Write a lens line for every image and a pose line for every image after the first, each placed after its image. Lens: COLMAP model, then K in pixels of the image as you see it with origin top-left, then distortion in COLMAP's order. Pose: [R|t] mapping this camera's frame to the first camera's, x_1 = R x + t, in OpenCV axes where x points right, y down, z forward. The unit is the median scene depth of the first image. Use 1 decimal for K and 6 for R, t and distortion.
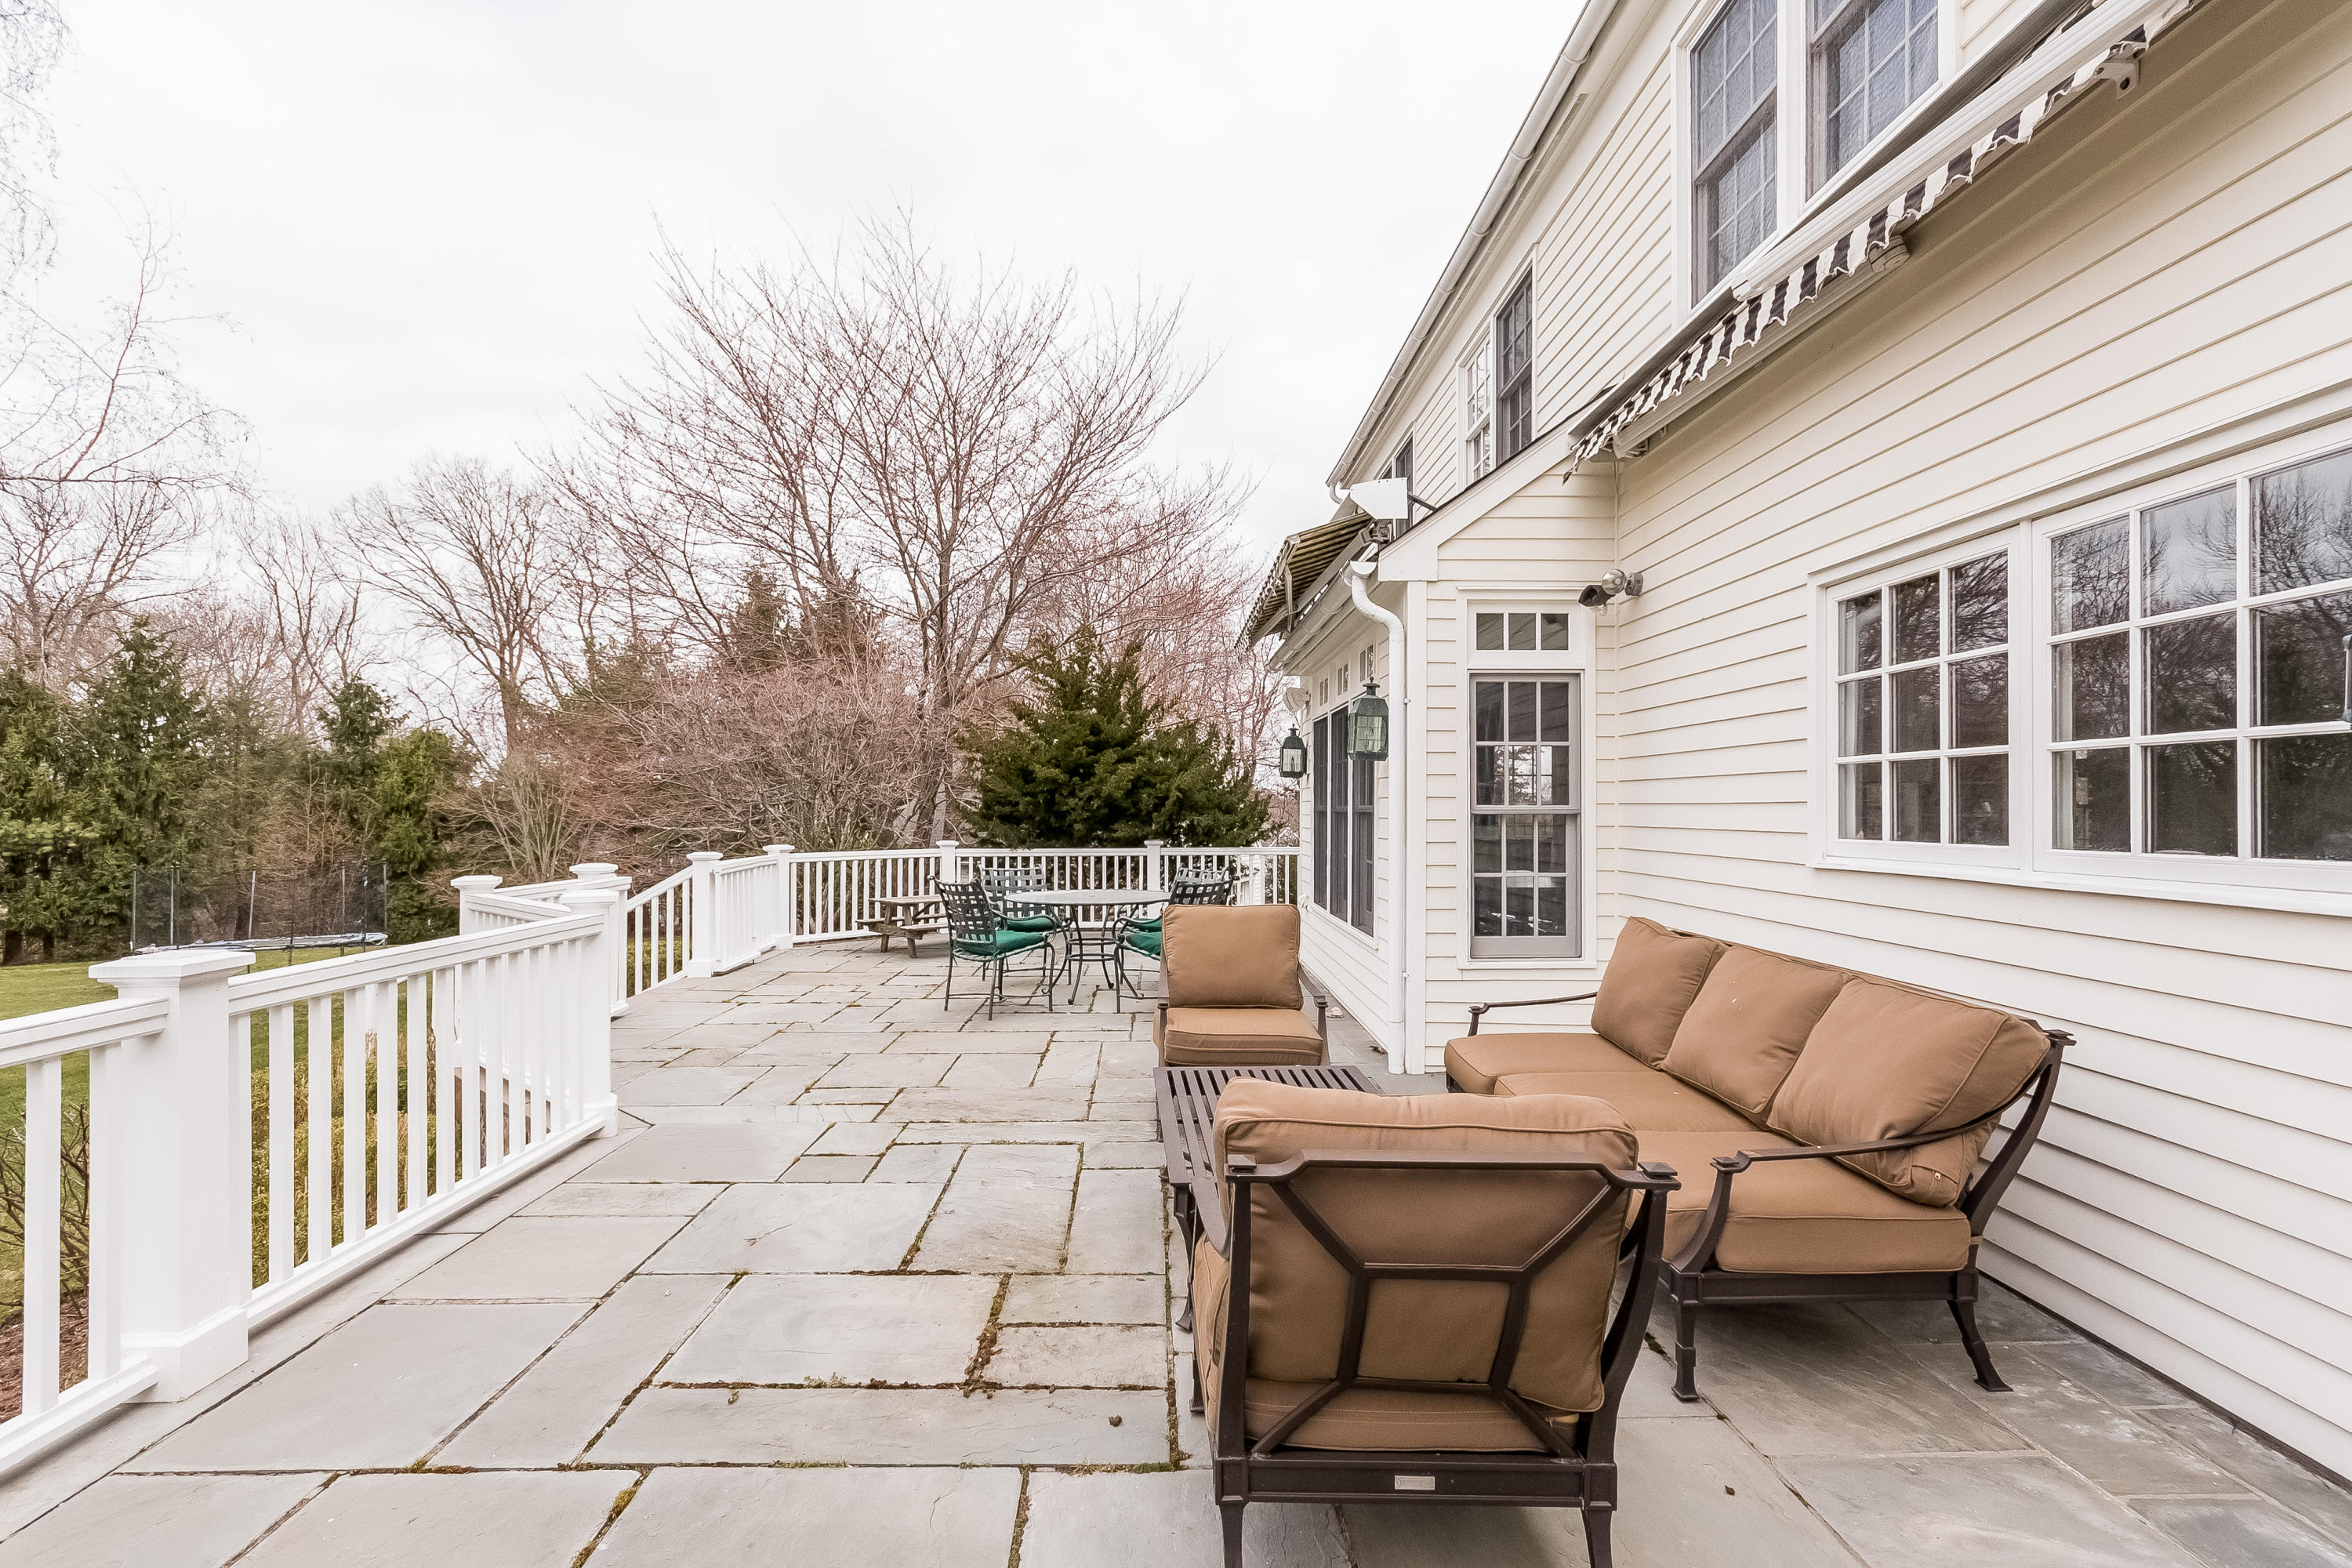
lens RADIAL K [[1052.8, 0, 1183.6], [0, 1052.8, 790.6], [0, 0, 1]] dist [-0.001758, 0.001141]
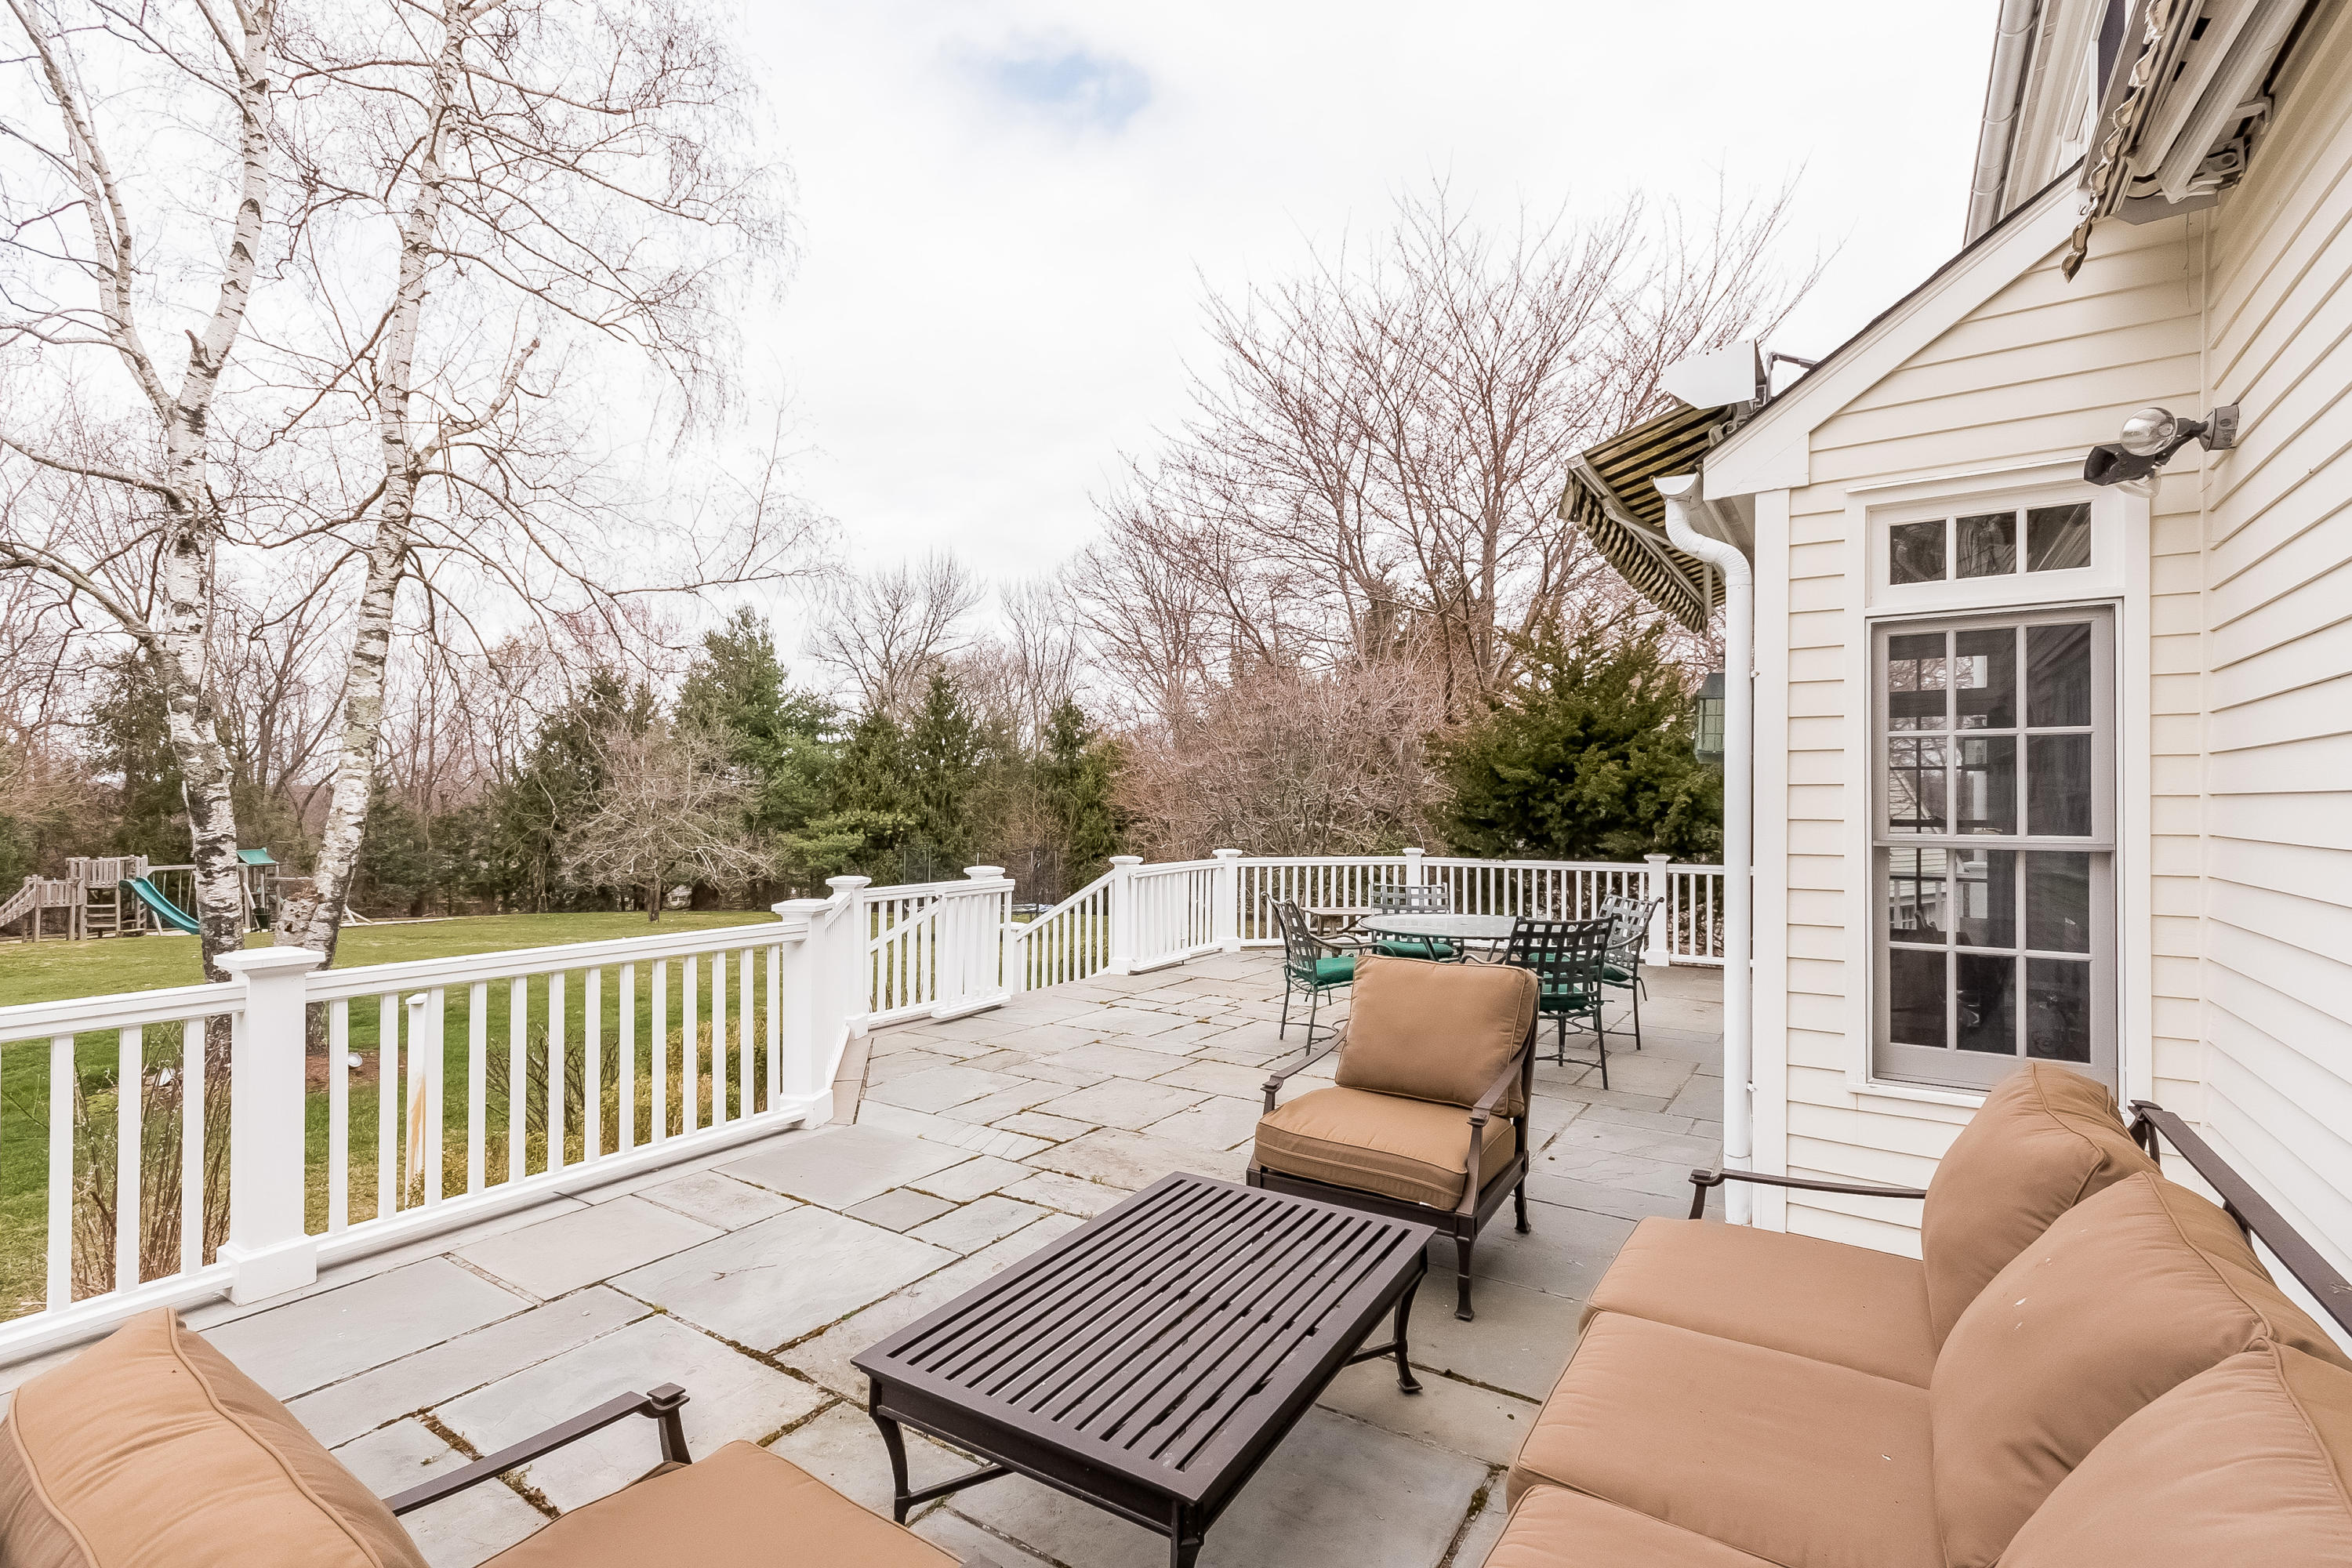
lens RADIAL K [[1052.8, 0, 1169.5], [0, 1052.8, 796.9], [0, 0, 1]] dist [-0.001758, 0.001141]
pose [[0.823902, 0.000755, -0.566732, 0.126864], [0.005020, 0.999950, 0.008630, -0.007041], [0.566710, -0.009955, 0.823857, 0.109838]]
